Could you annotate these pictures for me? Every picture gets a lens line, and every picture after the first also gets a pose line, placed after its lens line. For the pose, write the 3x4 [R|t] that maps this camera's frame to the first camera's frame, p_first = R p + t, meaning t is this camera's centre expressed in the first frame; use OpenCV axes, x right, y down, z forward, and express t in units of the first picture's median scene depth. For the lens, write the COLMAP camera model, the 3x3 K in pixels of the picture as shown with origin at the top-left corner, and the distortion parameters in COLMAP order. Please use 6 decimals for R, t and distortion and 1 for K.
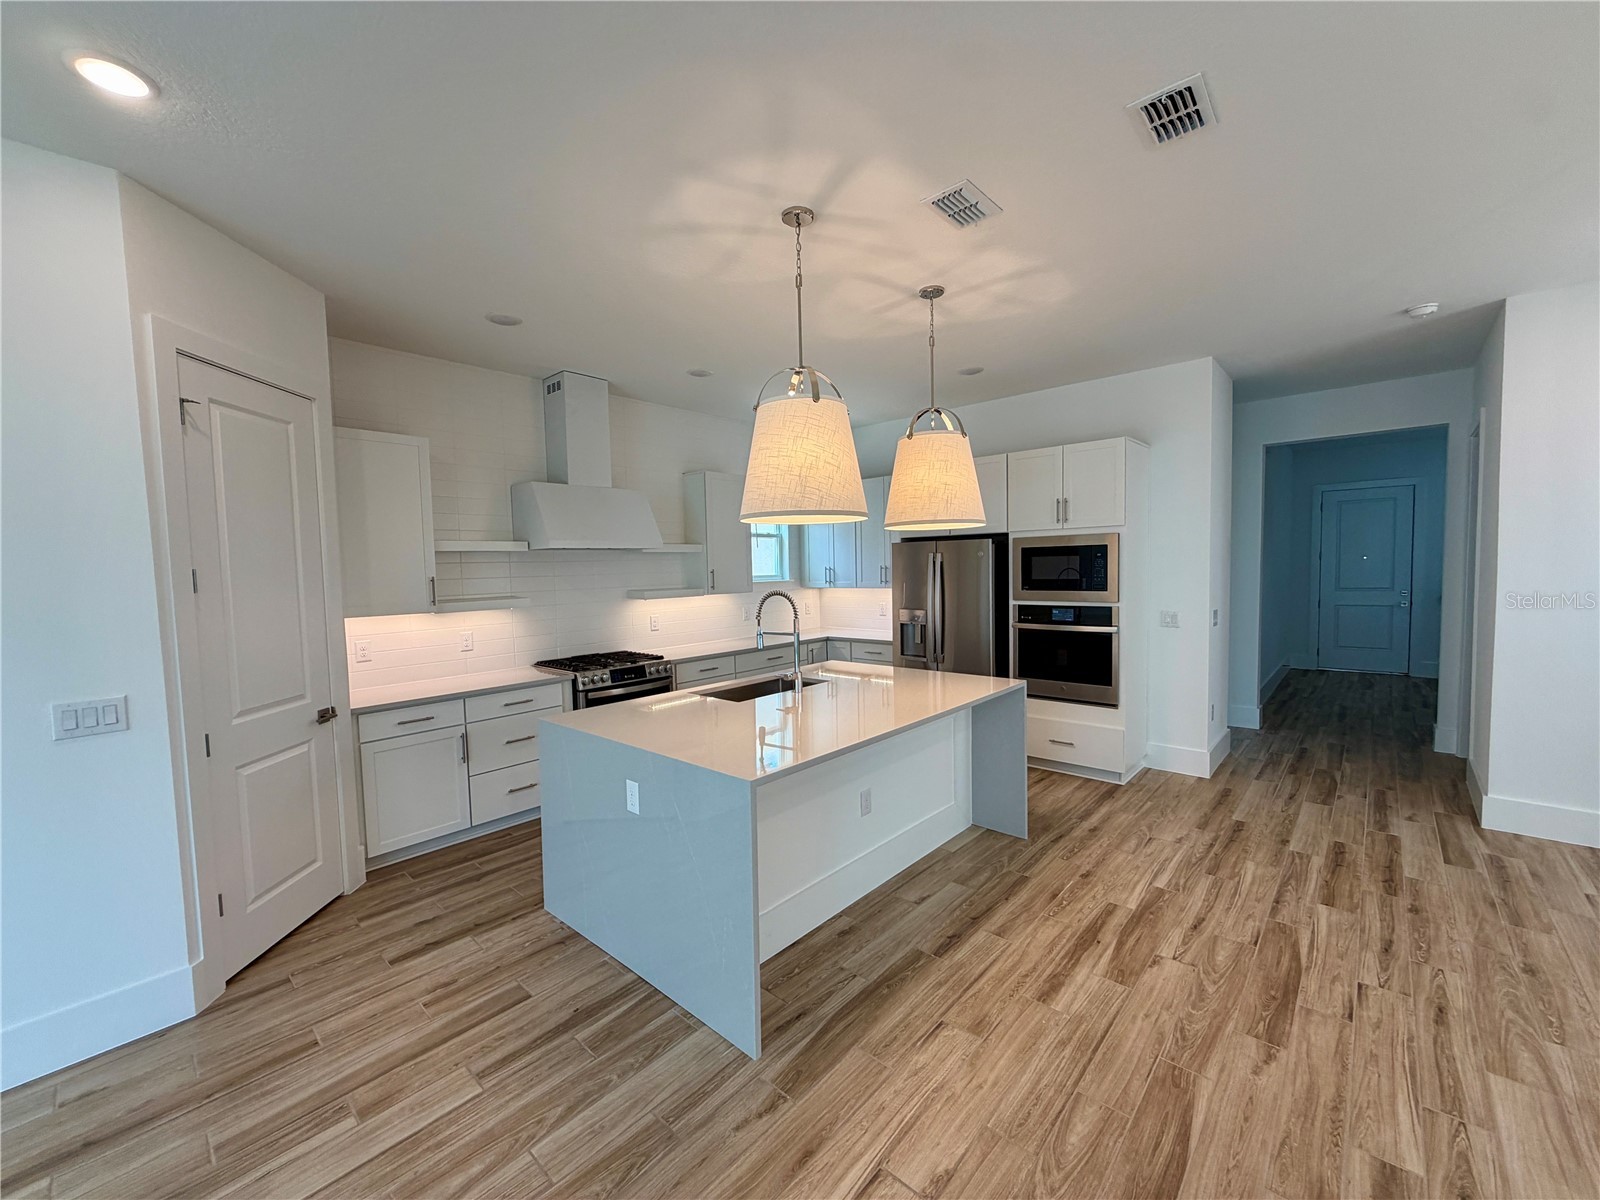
lens RADIAL K [[636.5, 0, 796.7], [0, 636.5, 601.1], [0, 0, 1]] dist [-0.001479, 0.000546]
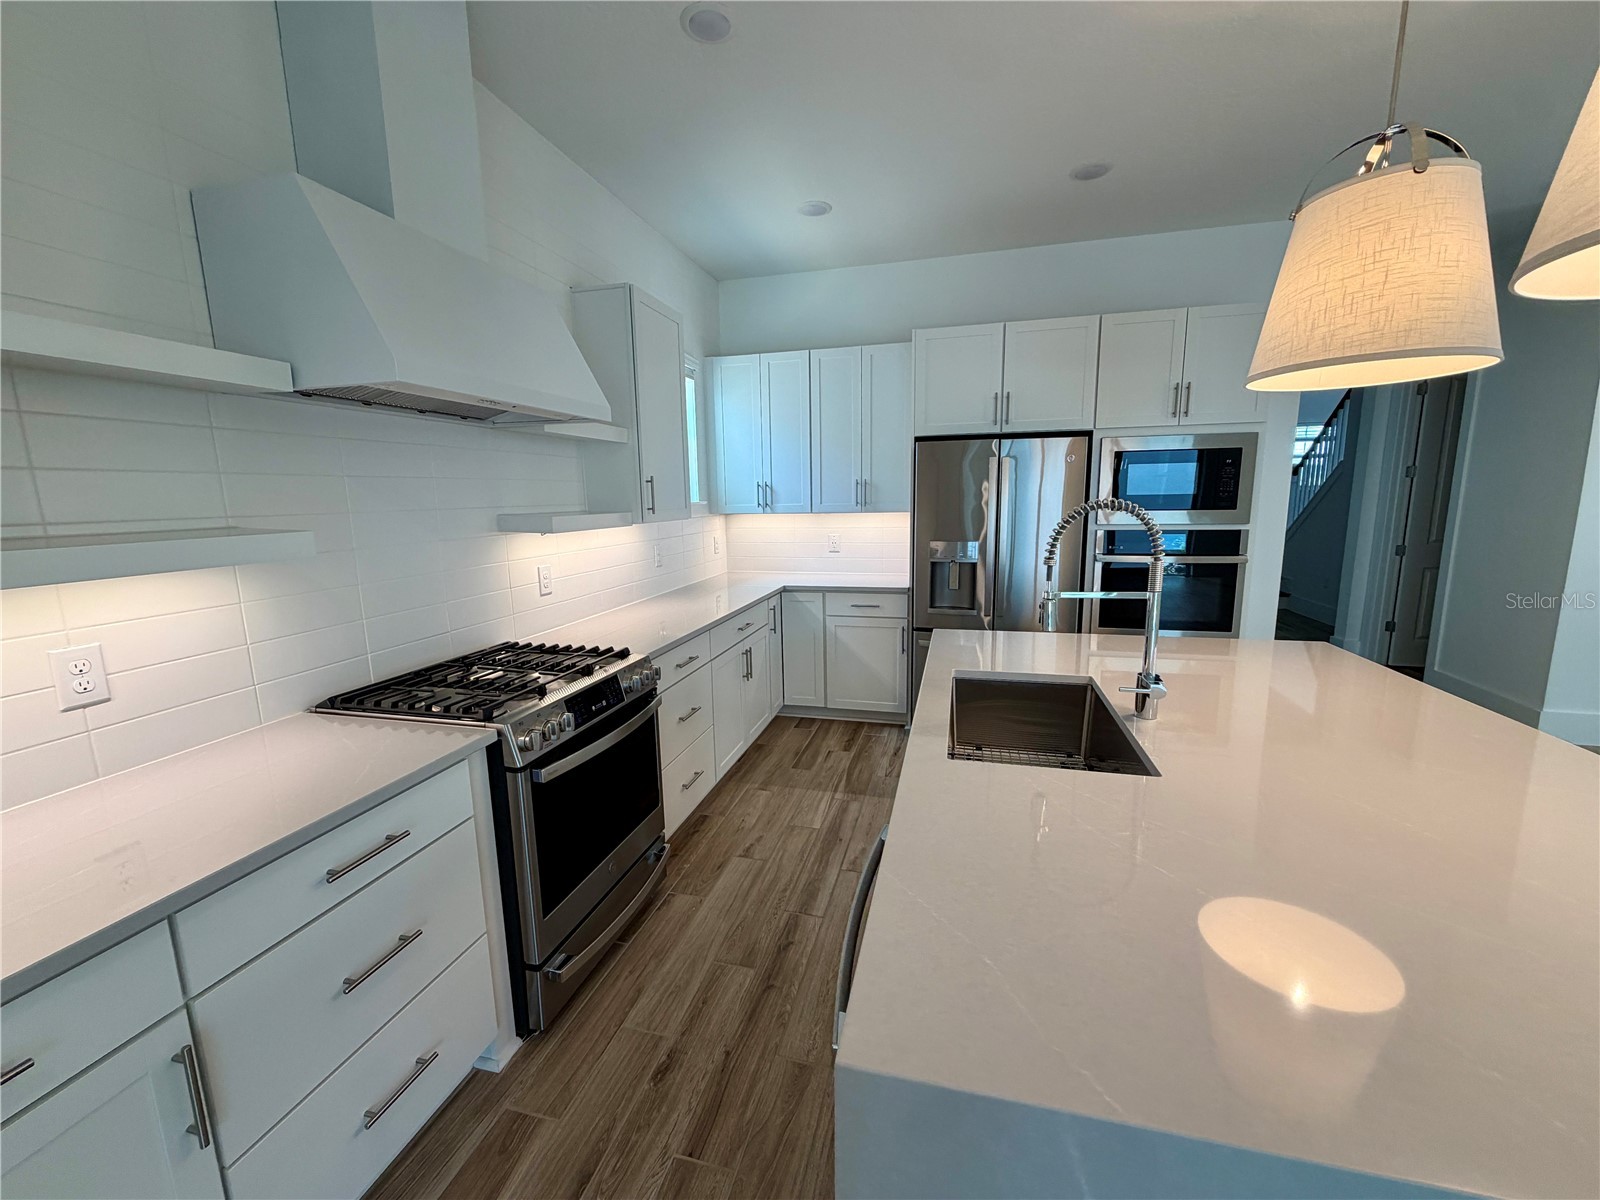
lens RADIAL K [[636.5, 0, 797.5], [0, 636.5, 601.1], [0, 0, 1]] dist [-0.001479, 0.000546]
pose [[0.885605, -0.067390, 0.459524, -0.396368], [0.021116, 0.994236, 0.105111, 0.002616], [-0.463959, -0.083383, 0.881924, 0.646503]]
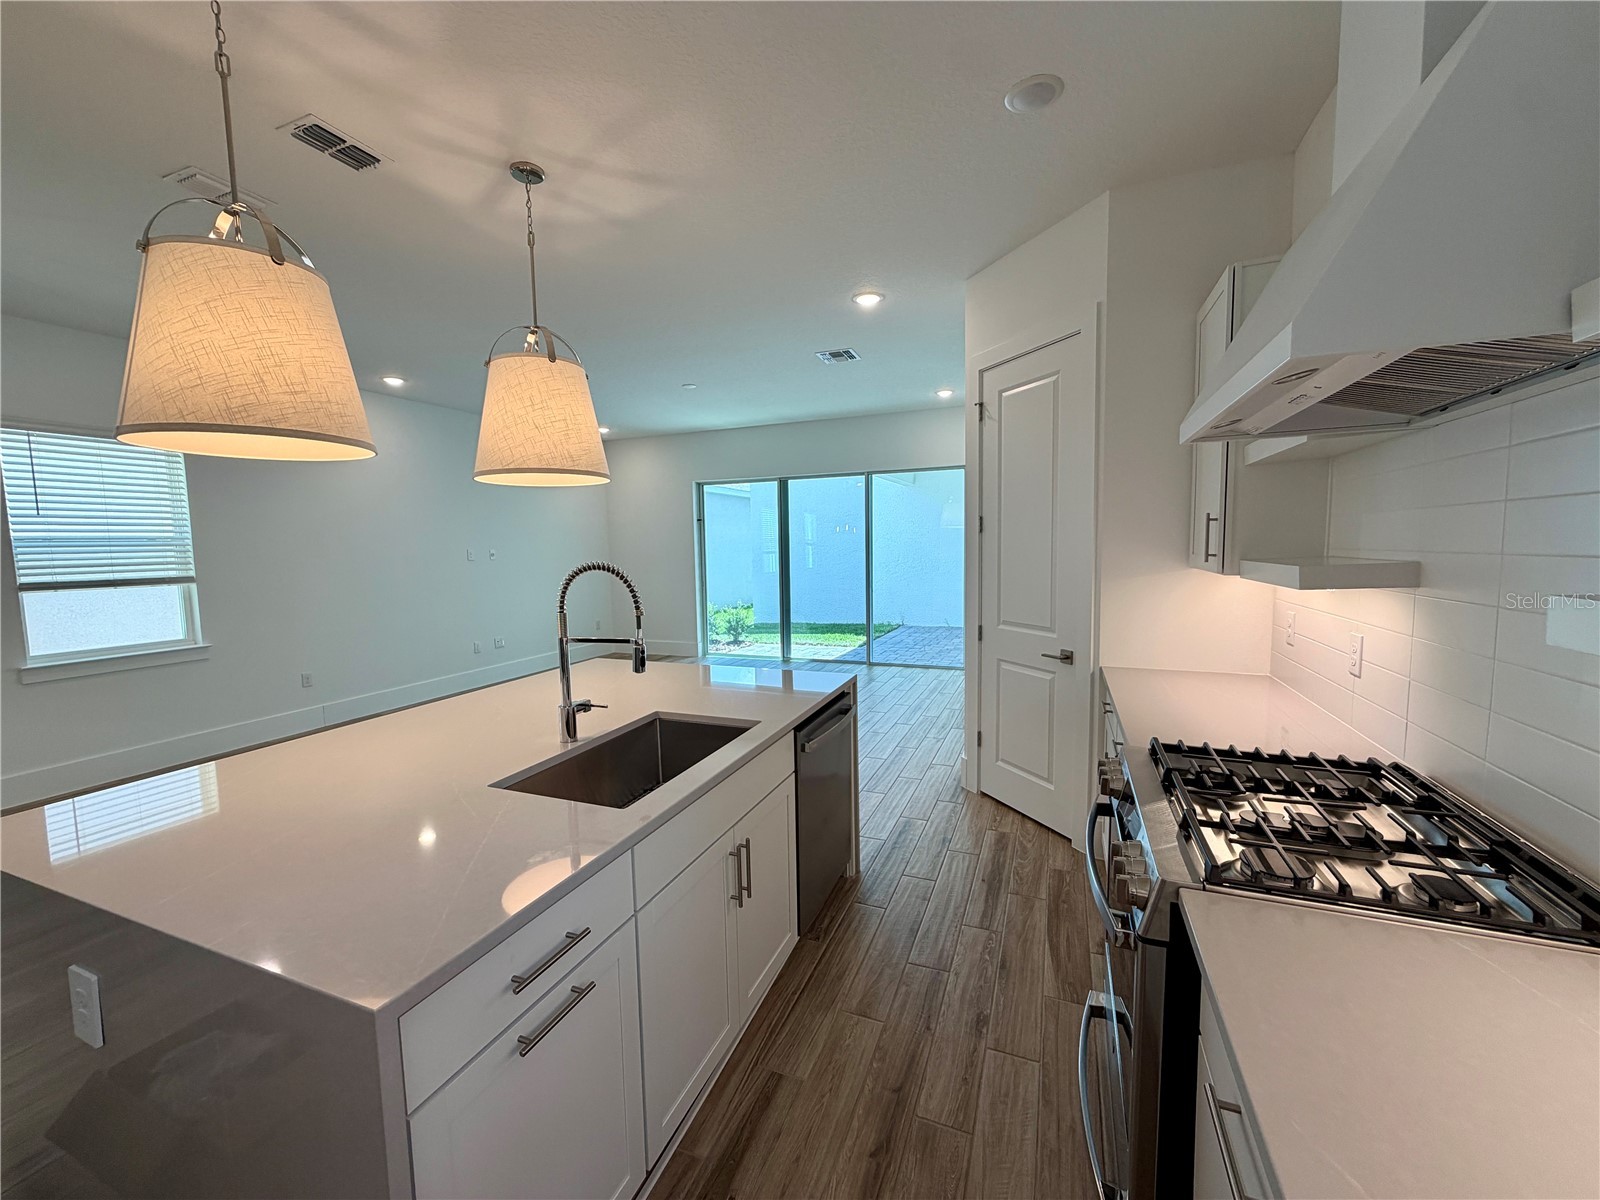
lens RADIAL K [[636.5, 0, 800.8], [0, 636.5, 599.8], [0, 0, 1]] dist [-0.001479, 0.000546]
pose [[-0.936240, 0.072155, -0.343874, -0.006188], [0.022089, 0.988838, 0.147350, -0.054650], [0.350667, 0.130359, -0.927383, 1.435393]]
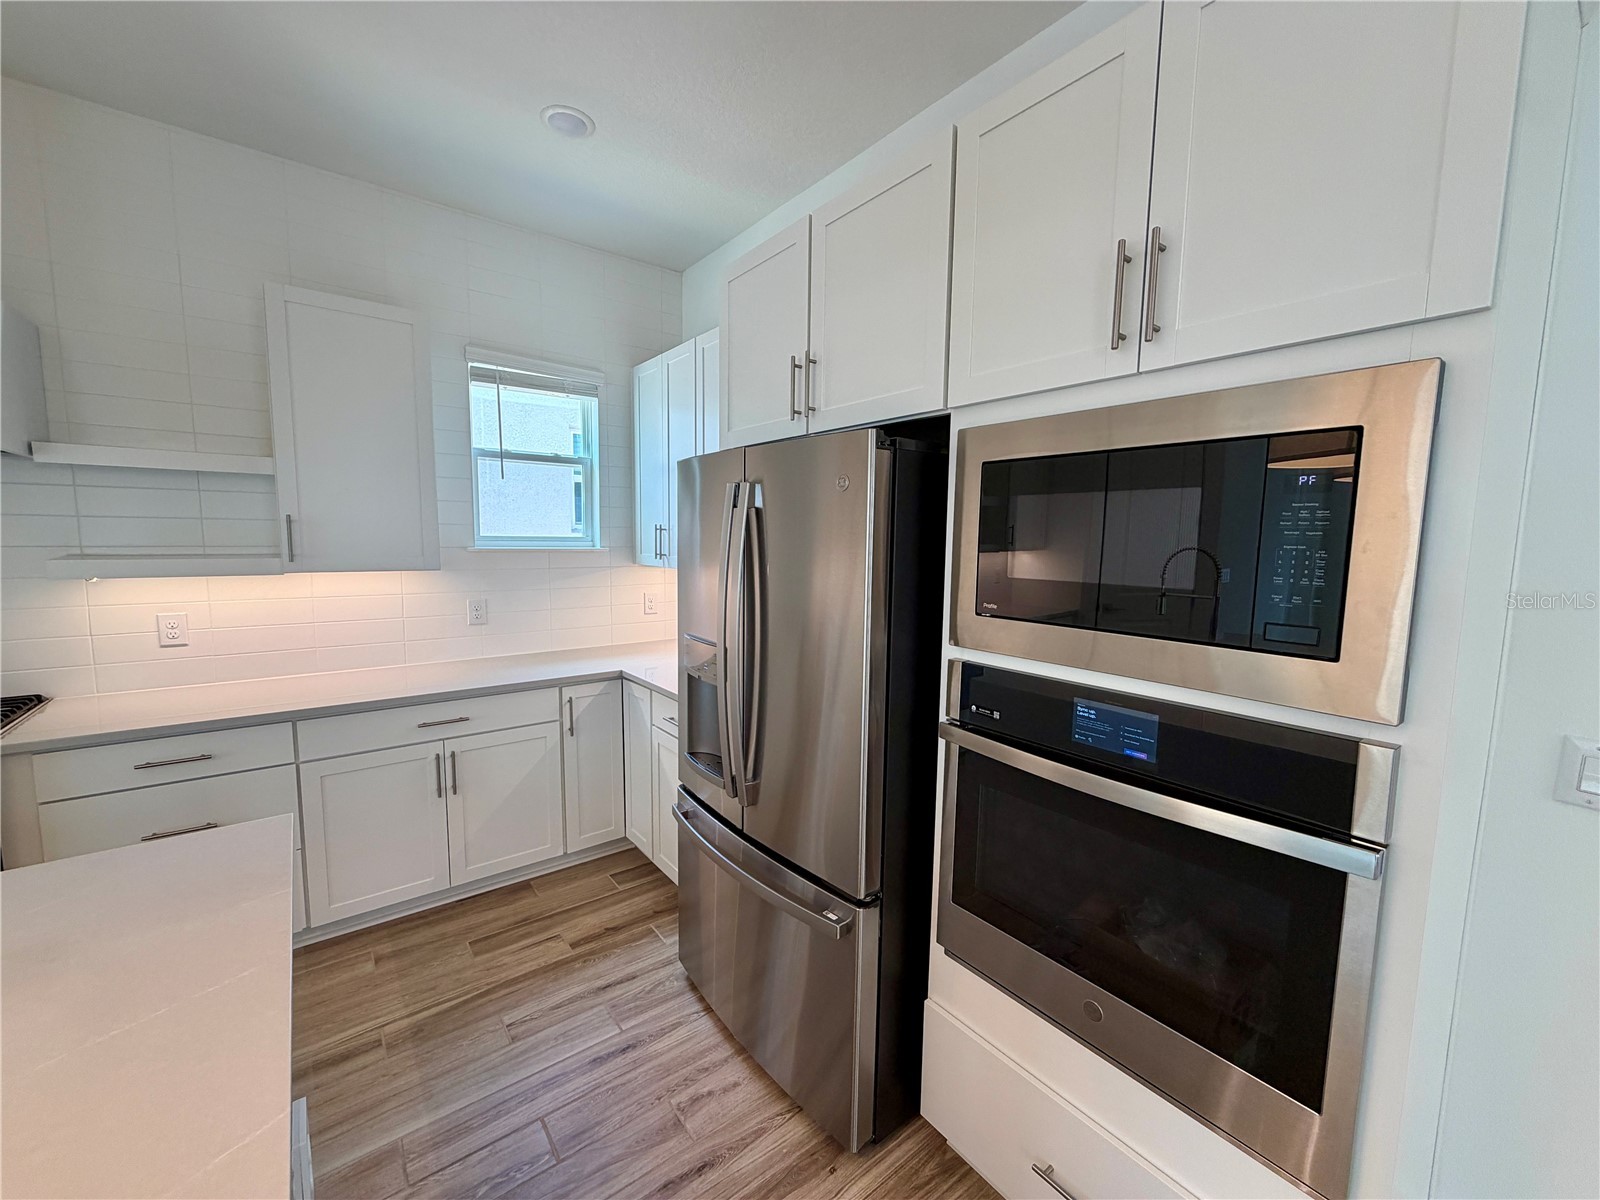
lens RADIAL K [[636.5, 0, 795.1], [0, 636.5, 600.1], [0, 0, 1]] dist [-0.001479, 0.000546]
pose [[0.984136, 0.055269, -0.168590, 0.407587], [-0.047319, 0.997586, 0.050816, -0.043198], [0.170991, -0.042032, 0.984376, 0.896290]]
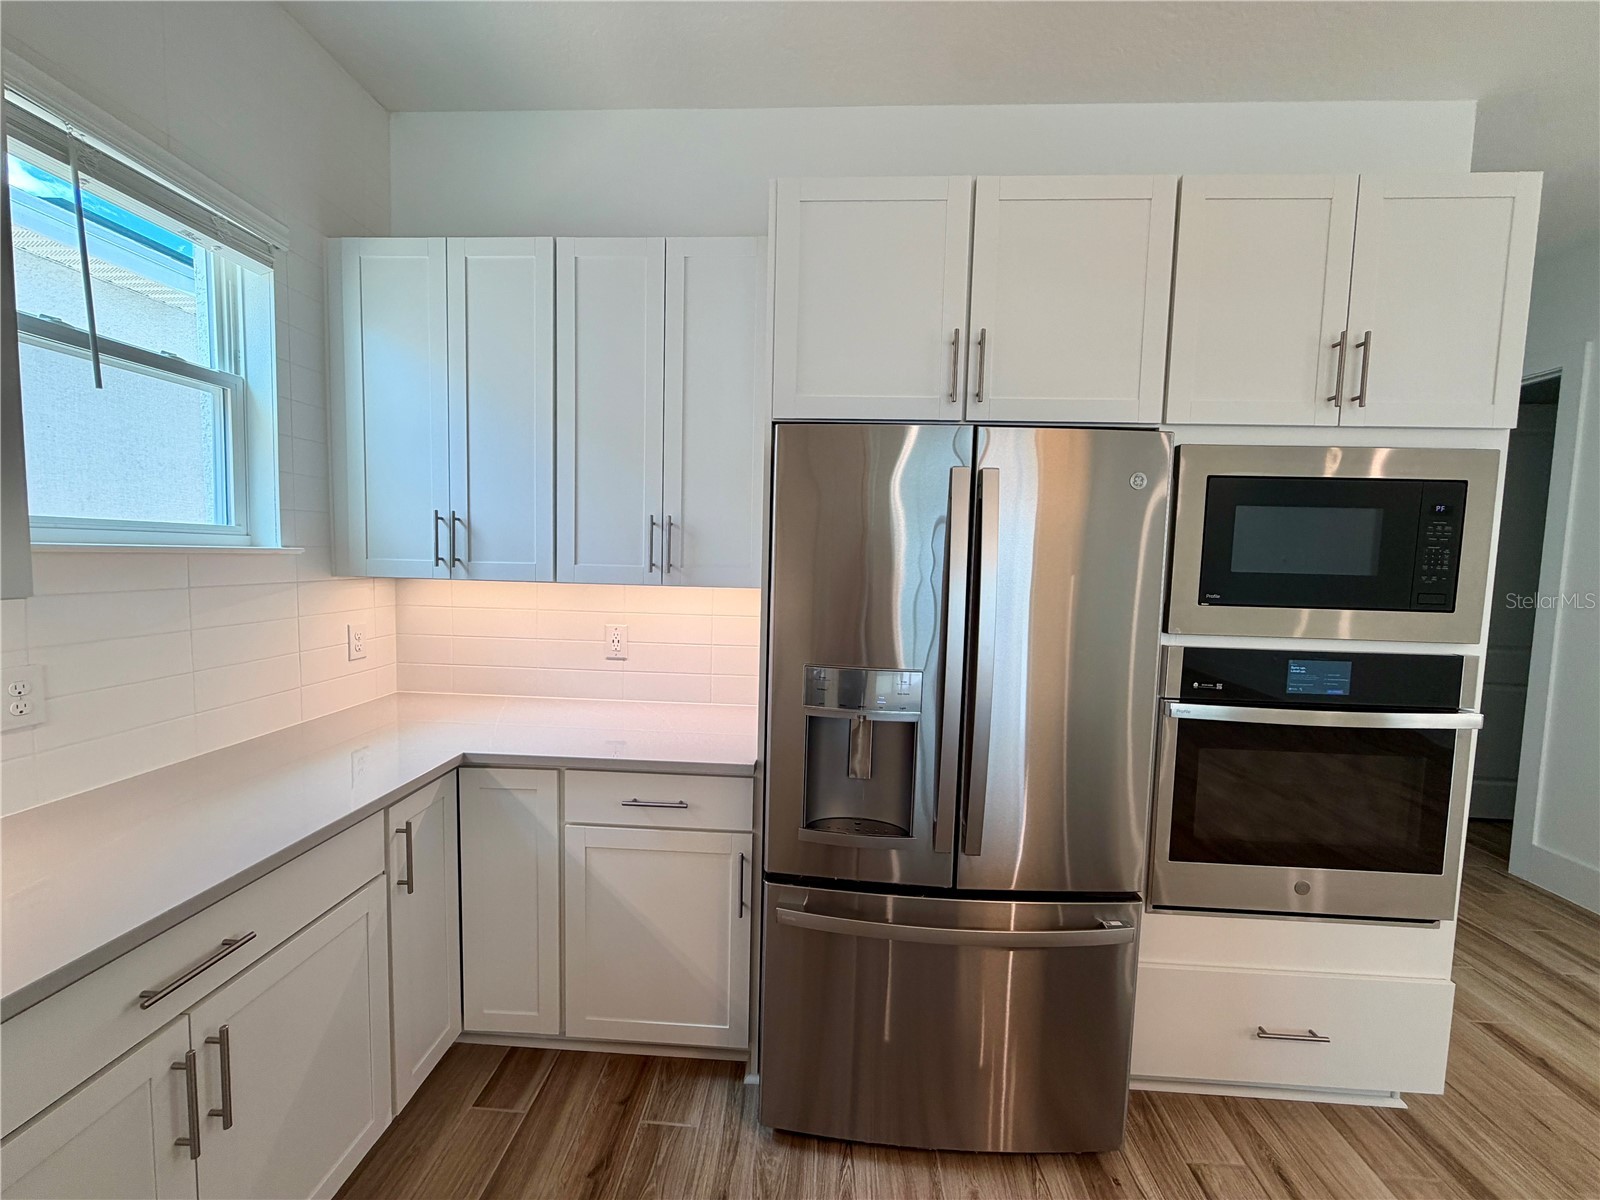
lens RADIAL K [[636.5, 0, 796.9], [0, 636.5, 599.6], [0, 0, 1]] dist [-0.001479, 0.000546]
pose [[0.773076, -0.000747, 0.634313, -0.024049], [-0.009368, 0.999877, 0.012594, -0.027750], [-0.634244, -0.015678, 0.772974, 1.110058]]
